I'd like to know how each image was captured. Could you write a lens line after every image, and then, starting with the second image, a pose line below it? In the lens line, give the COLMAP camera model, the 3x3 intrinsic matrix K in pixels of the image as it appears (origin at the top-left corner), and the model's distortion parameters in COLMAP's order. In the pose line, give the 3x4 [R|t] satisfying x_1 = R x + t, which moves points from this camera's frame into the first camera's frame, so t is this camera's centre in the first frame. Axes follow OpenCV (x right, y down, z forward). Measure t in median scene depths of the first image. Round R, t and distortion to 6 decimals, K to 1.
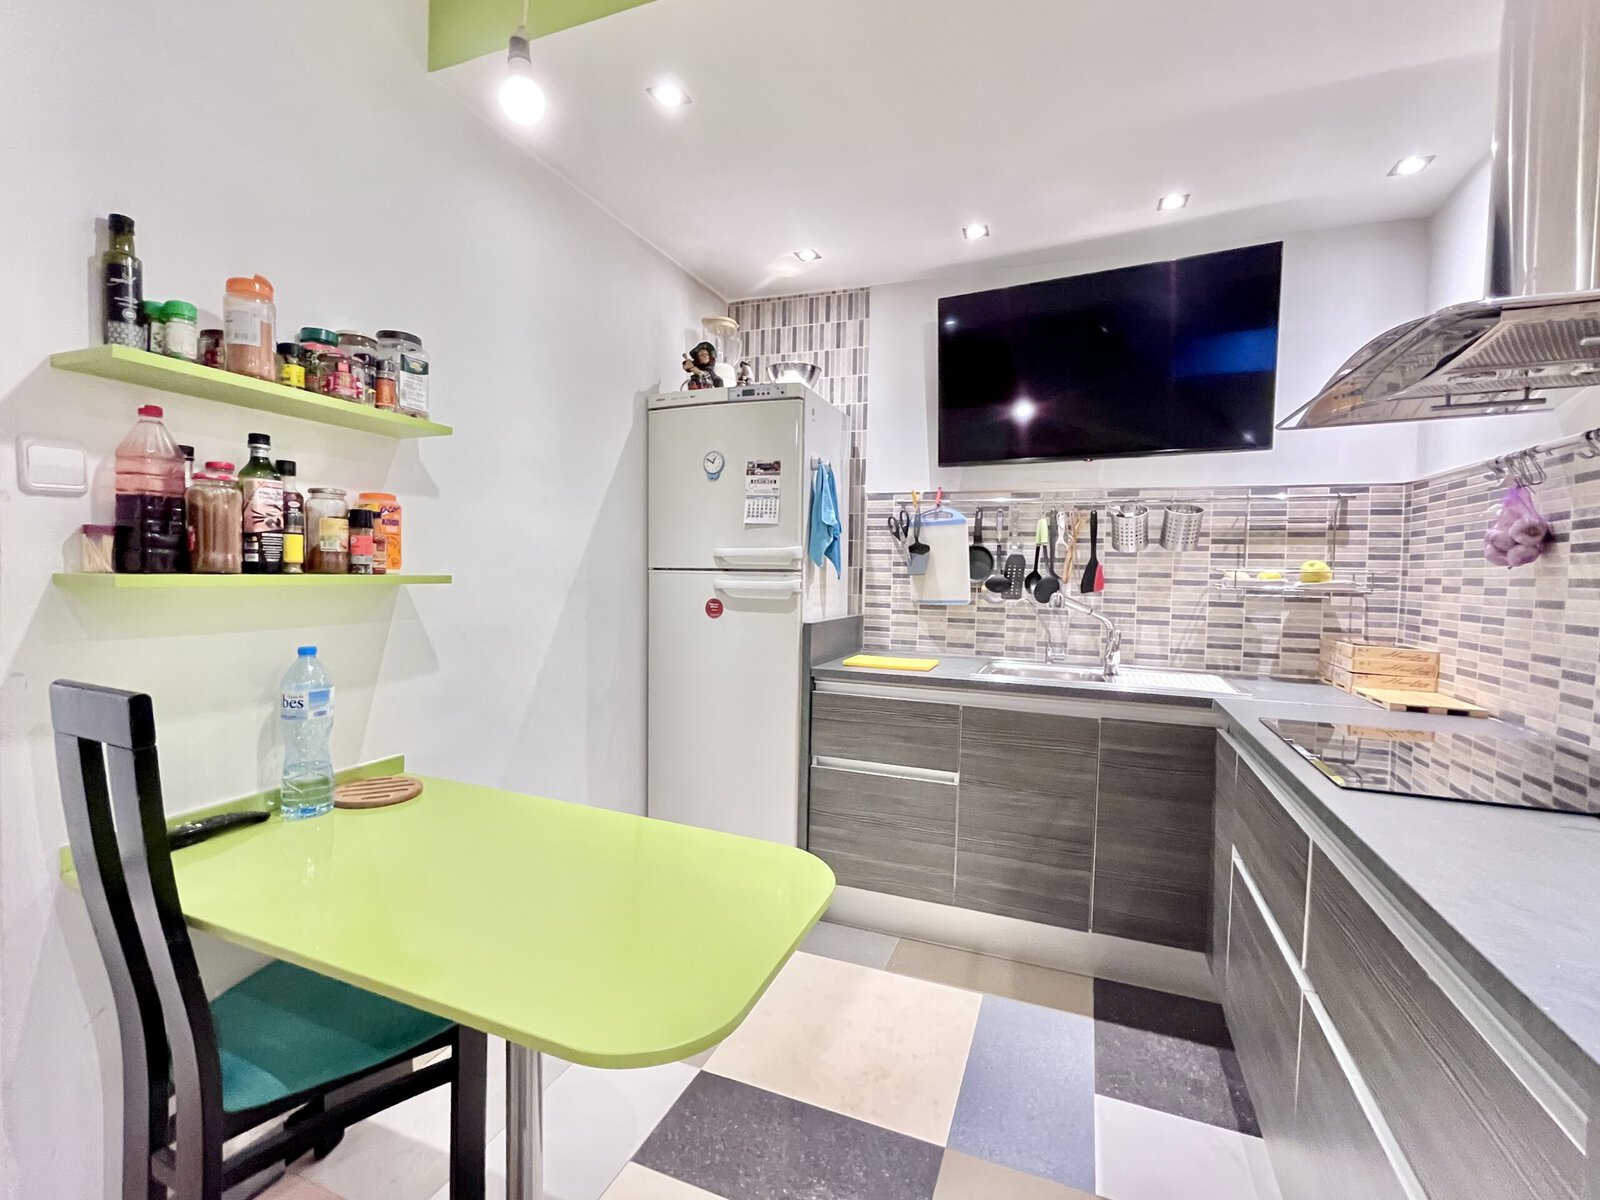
lens RADIAL K [[708.6, 0, 798.5], [0, 708.6, 593.0], [0, 0, 1]] dist [0.001708, -0.000751]
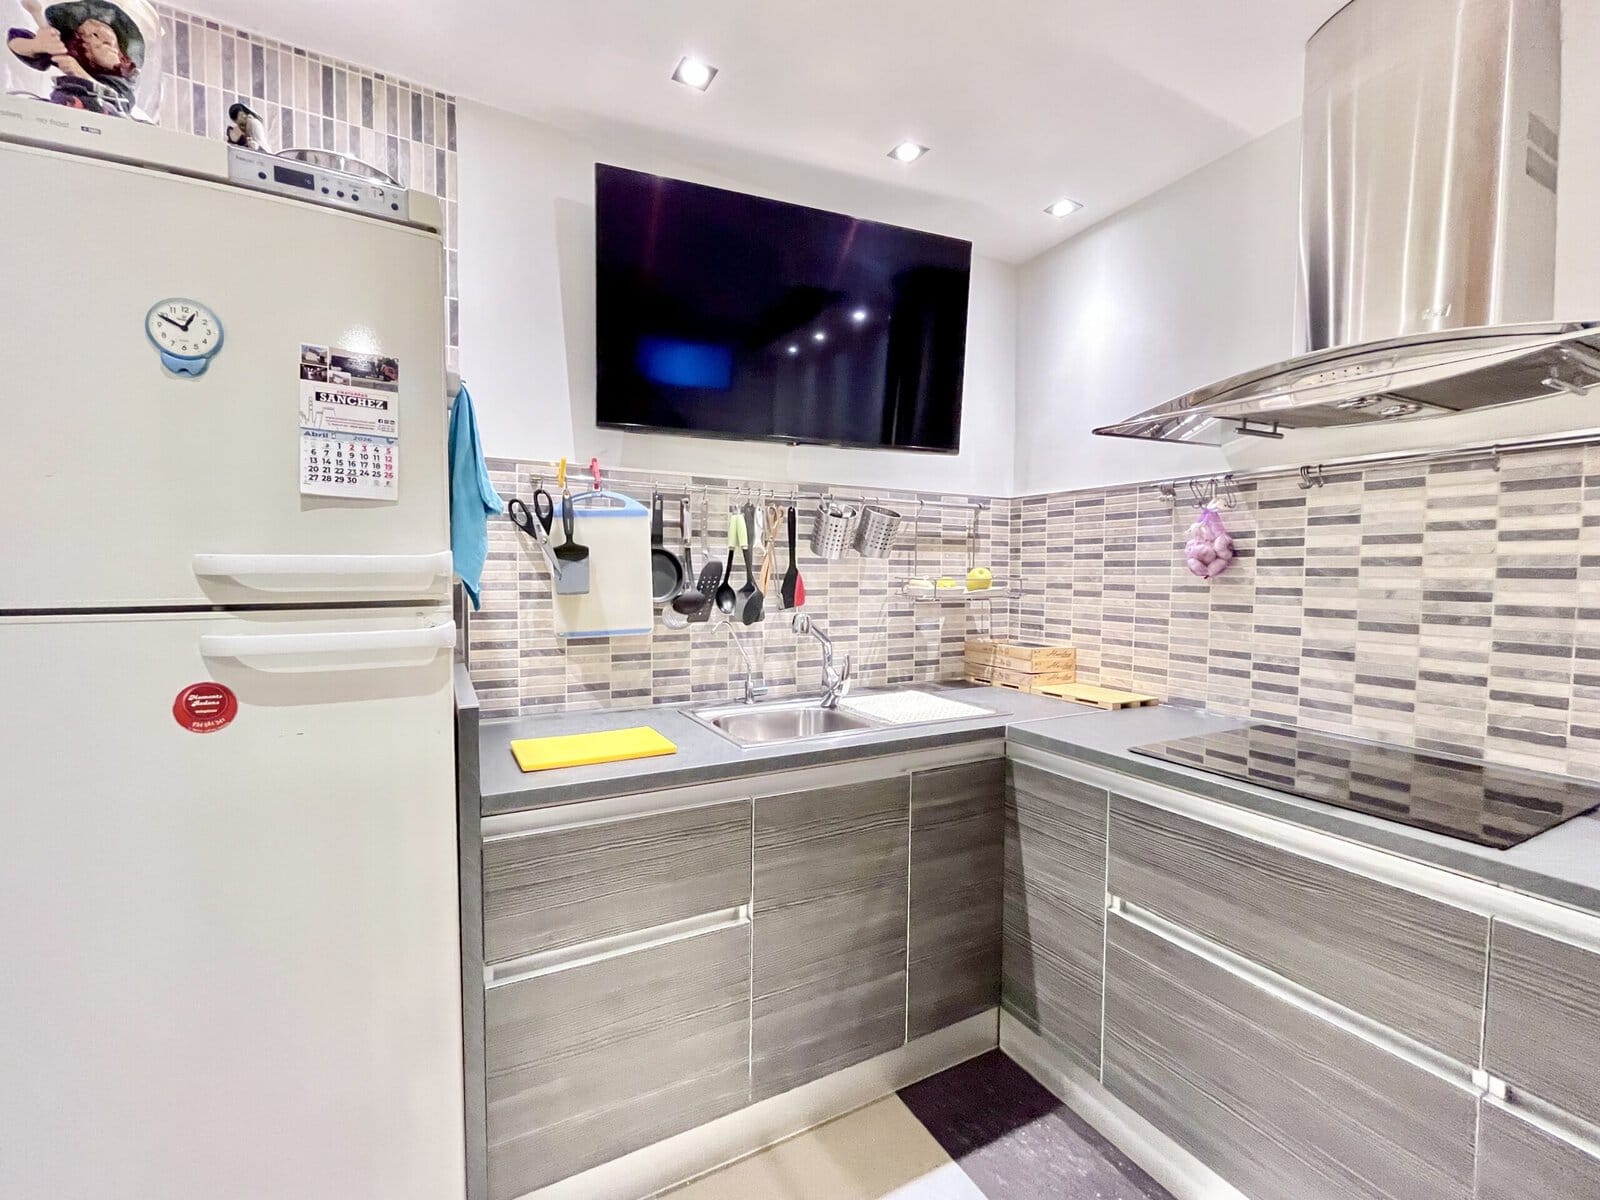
lens RADIAL K [[685.7, 0, 796.5], [0, 685.7, 598.4], [0, 0, 1]] dist [-0.002791, -0.000400]
pose [[0.650273, -0.047461, 0.758216, -0.192657], [0.032497, 0.998871, 0.034653, -0.041349], [-0.759005, 0.002106, 0.651081, 0.512427]]
